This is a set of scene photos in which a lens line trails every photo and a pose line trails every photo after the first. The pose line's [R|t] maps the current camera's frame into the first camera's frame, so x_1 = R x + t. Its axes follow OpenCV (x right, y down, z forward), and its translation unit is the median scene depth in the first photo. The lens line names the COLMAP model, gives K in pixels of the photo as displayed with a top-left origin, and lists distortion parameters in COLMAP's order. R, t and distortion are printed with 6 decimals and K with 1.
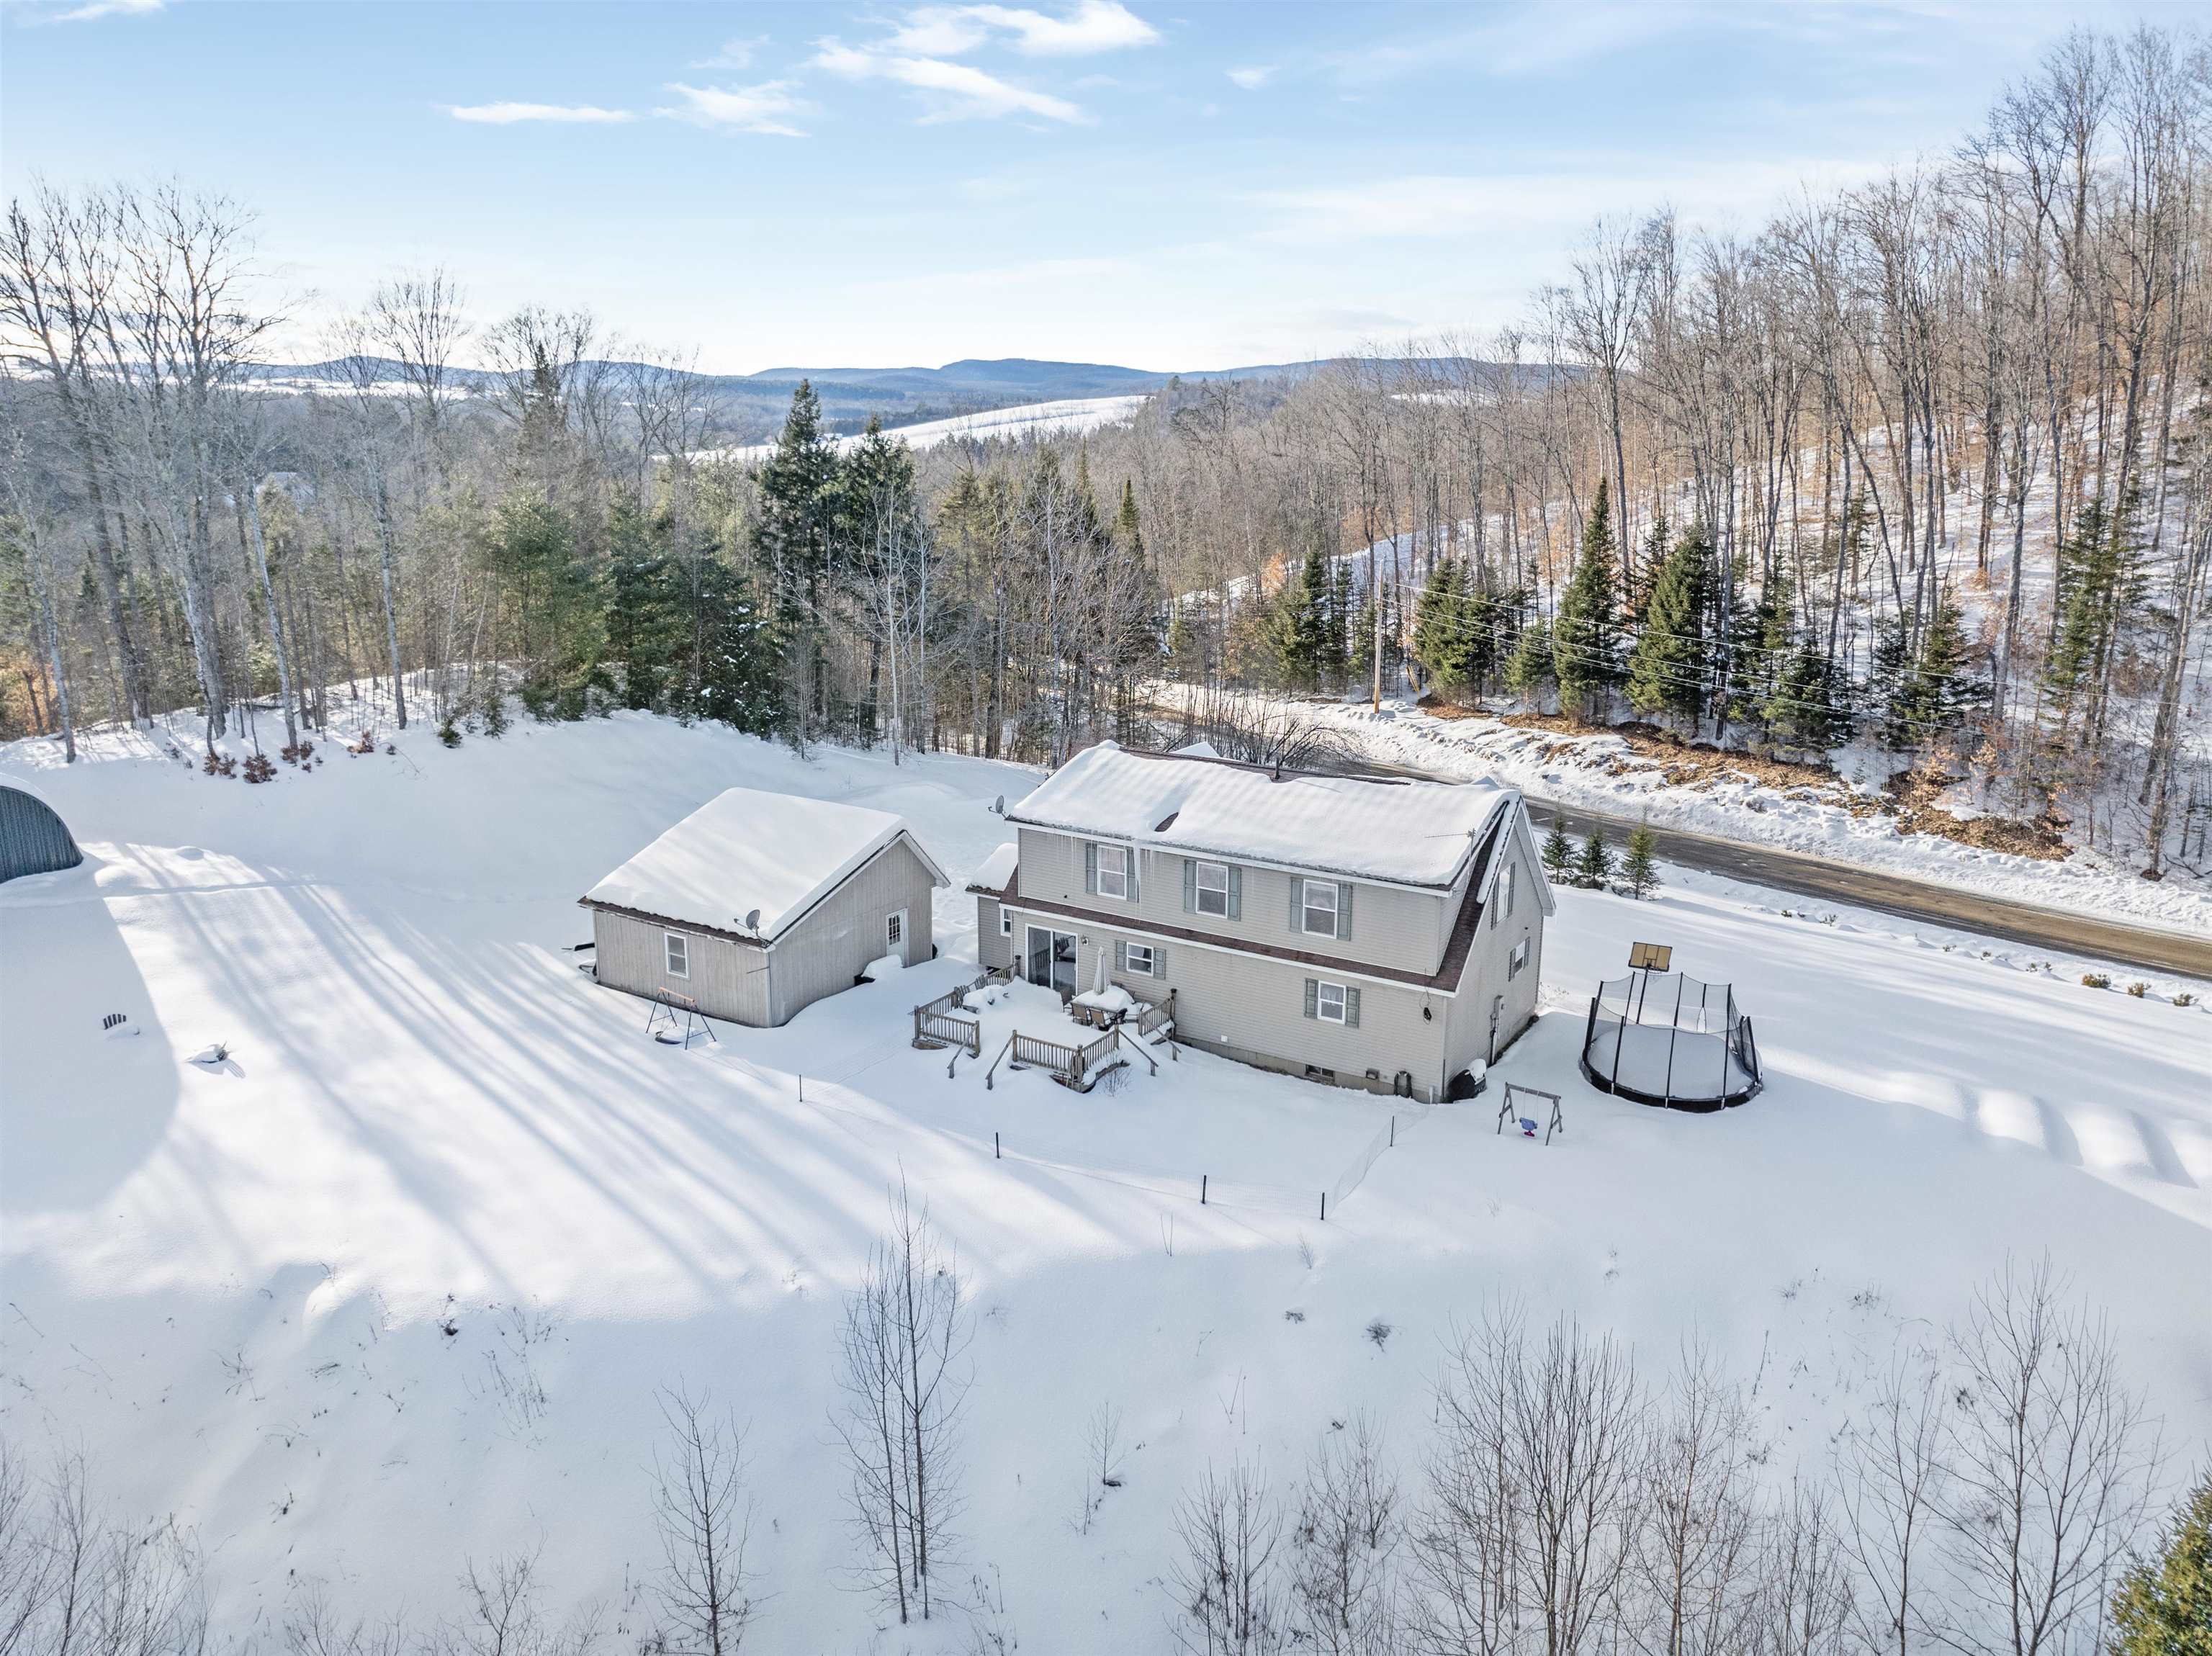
lens RADIAL K [[1531.1, 0, 1106.0], [0, 1531.1, 828.0], [0, 0, 1]] dist [-0.047191, -0.003927]
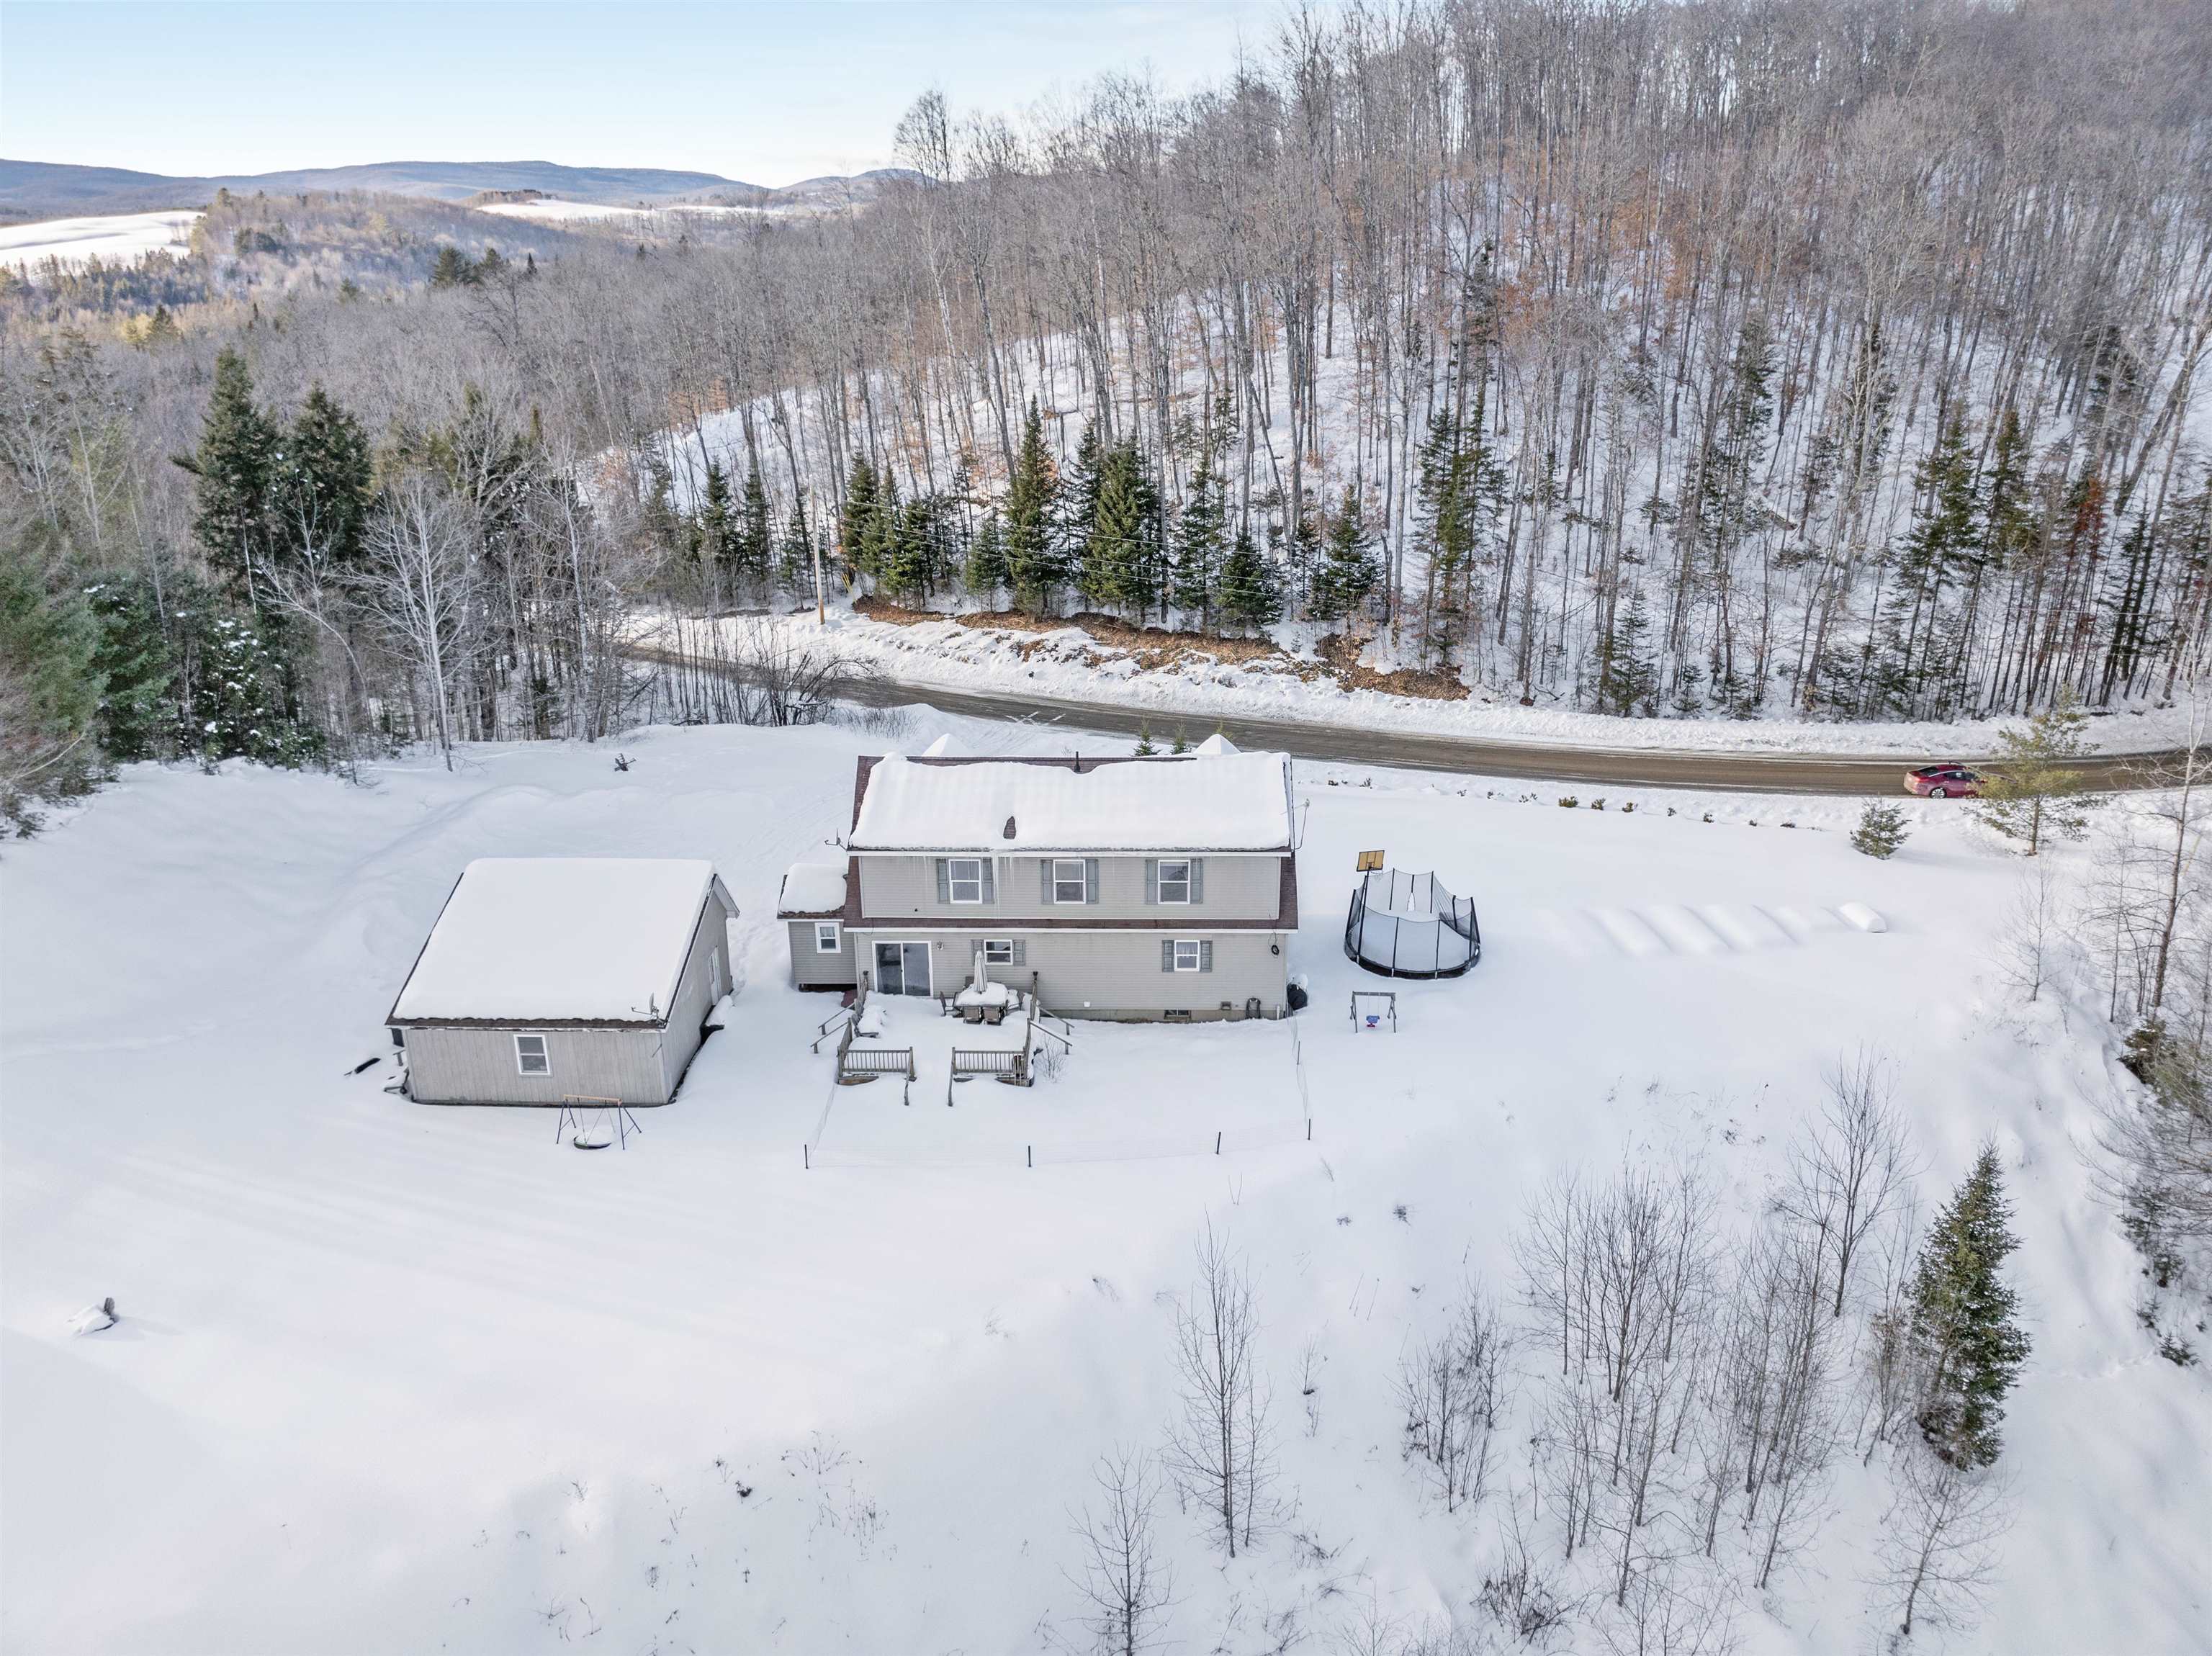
lens RADIAL K [[1531.1, 0, 1106.0], [0, 1531.1, 828.0], [0, 0, 1]] dist [-0.047191, -0.003927]
pose [[0.853517, -0.189717, 0.485300, -0.305678], [0.133724, 0.979921, 0.147891, -0.110286], [-0.503614, -0.061331, 0.861749, 0.008826]]
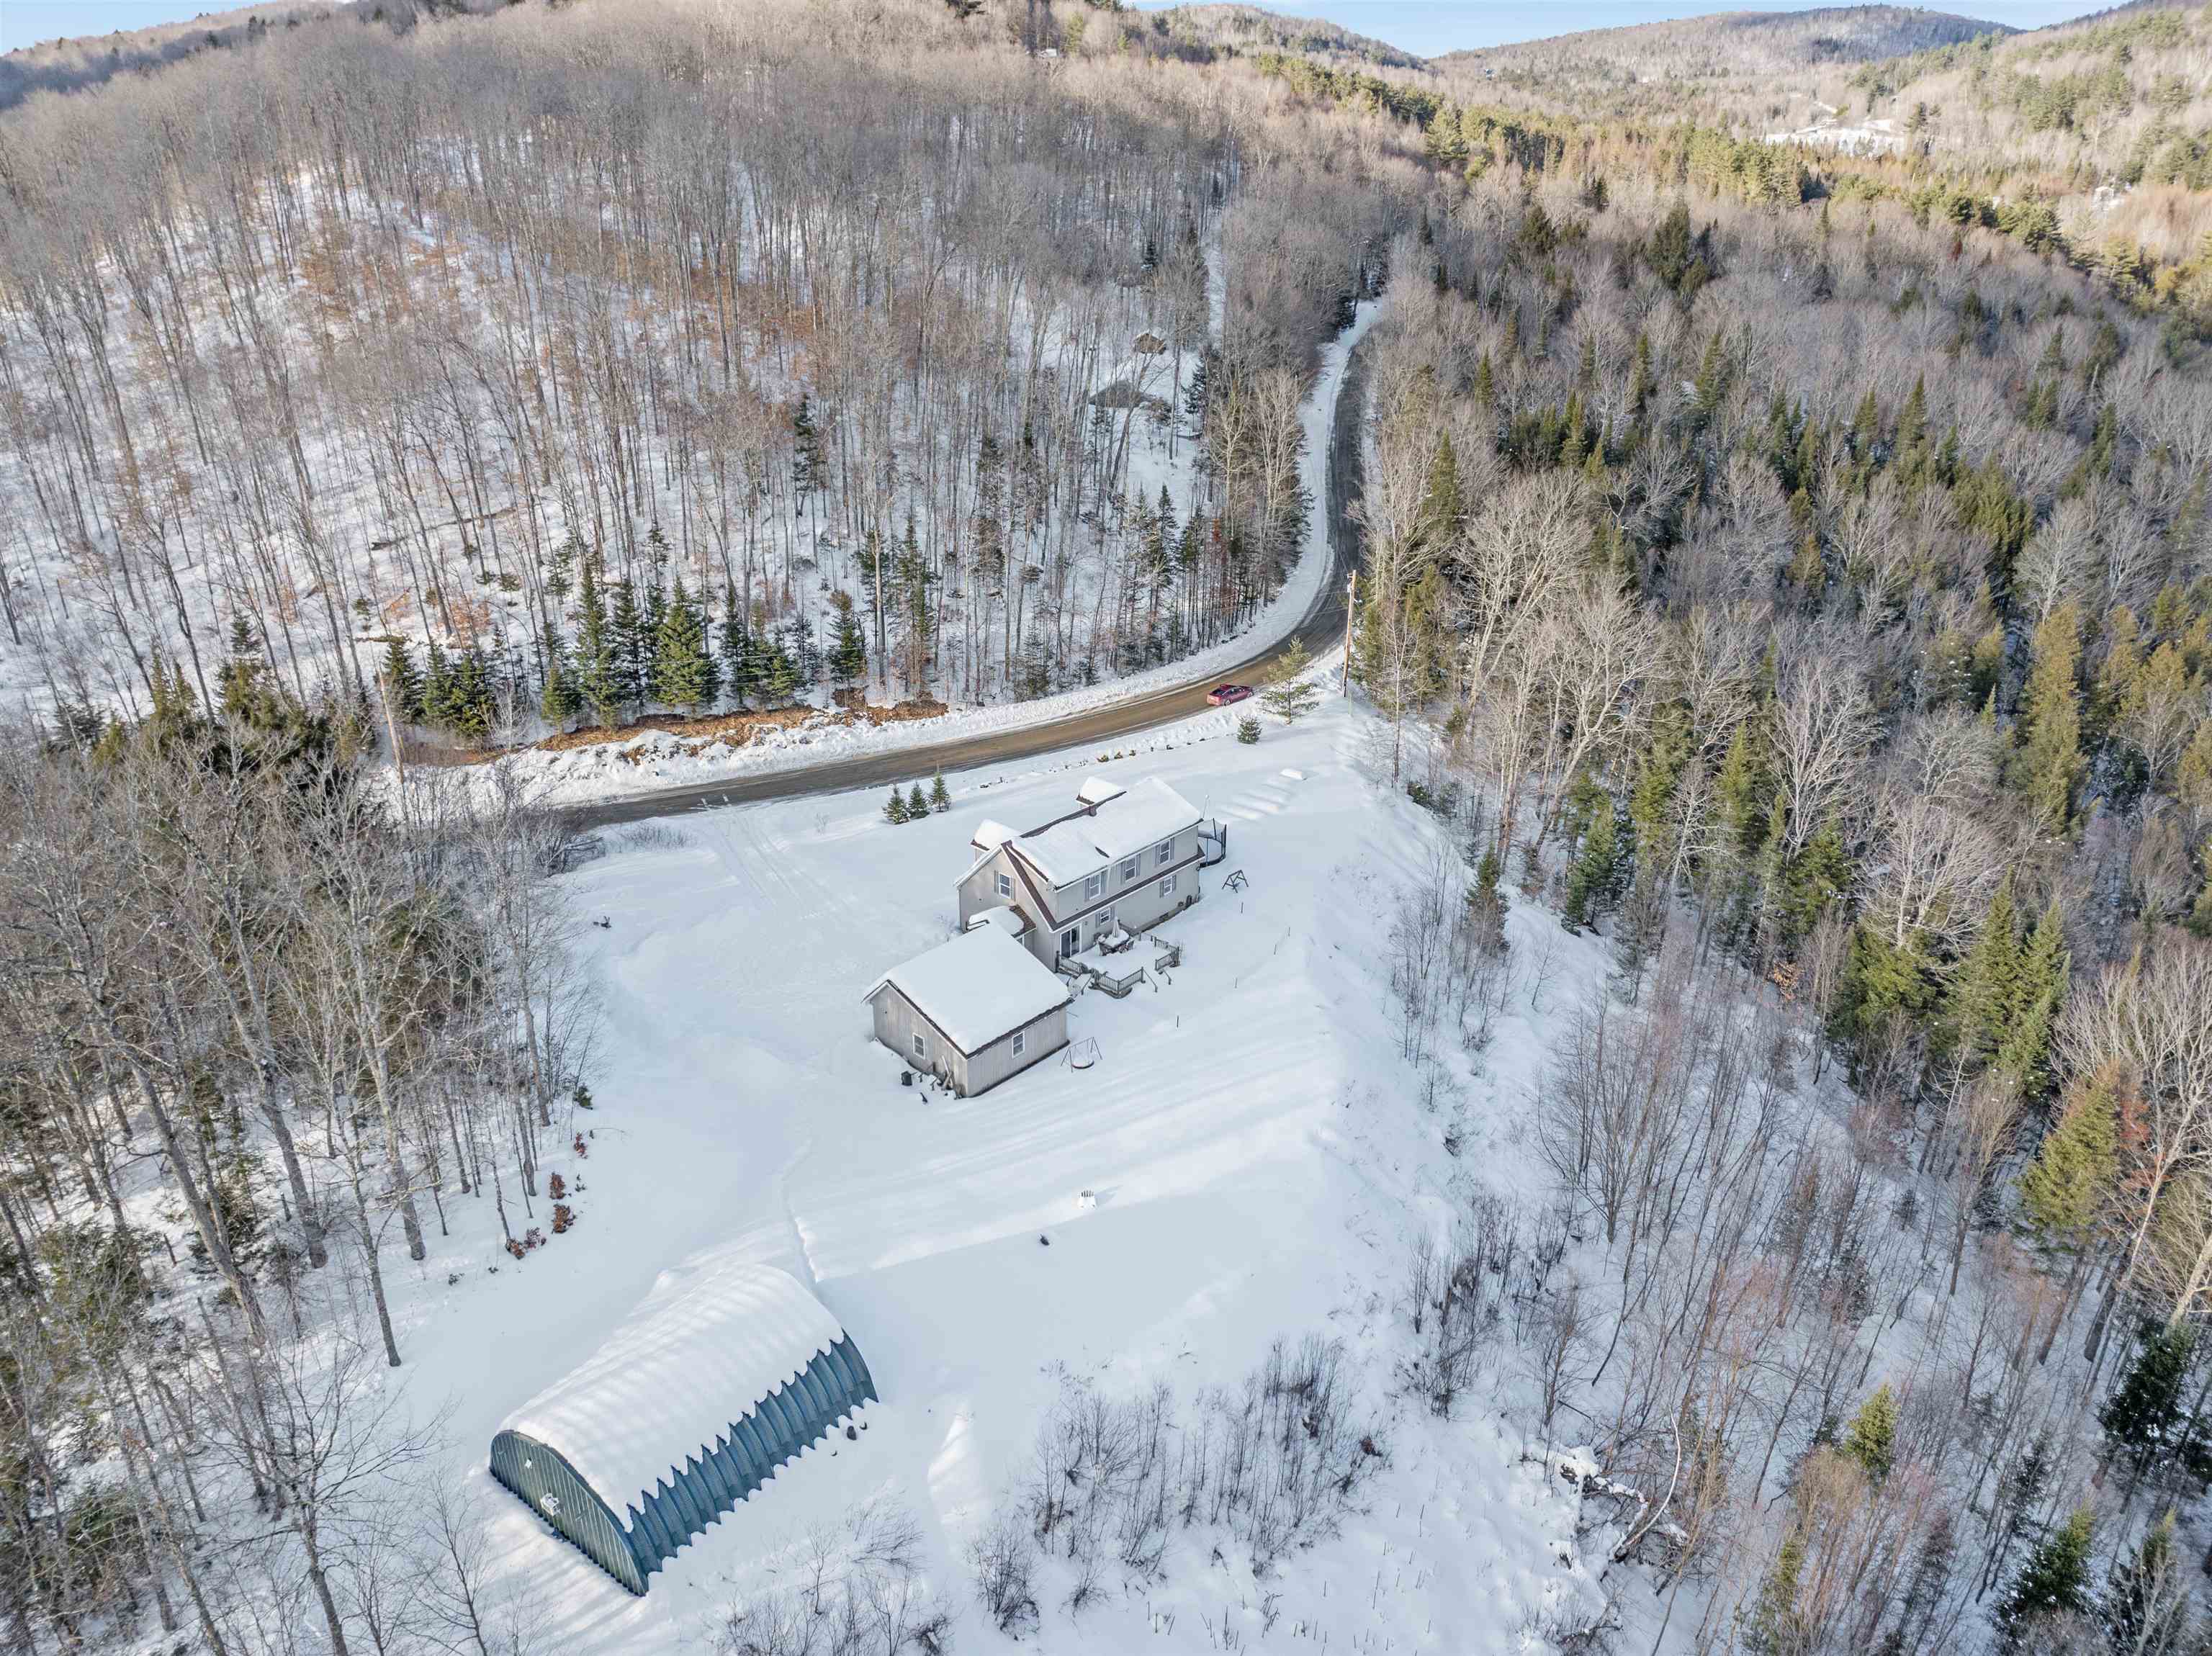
lens RADIAL K [[1531.1, 0, 1106.0], [0, 1531.1, 828.0], [0, 0, 1]] dist [-0.047191, -0.003927]
pose [[0.165413, -0.408146, 0.897806, -1.304923], [0.226238, 0.901774, 0.368267, -0.574283], [-0.959924, 0.142201, 0.241503, 0.330394]]
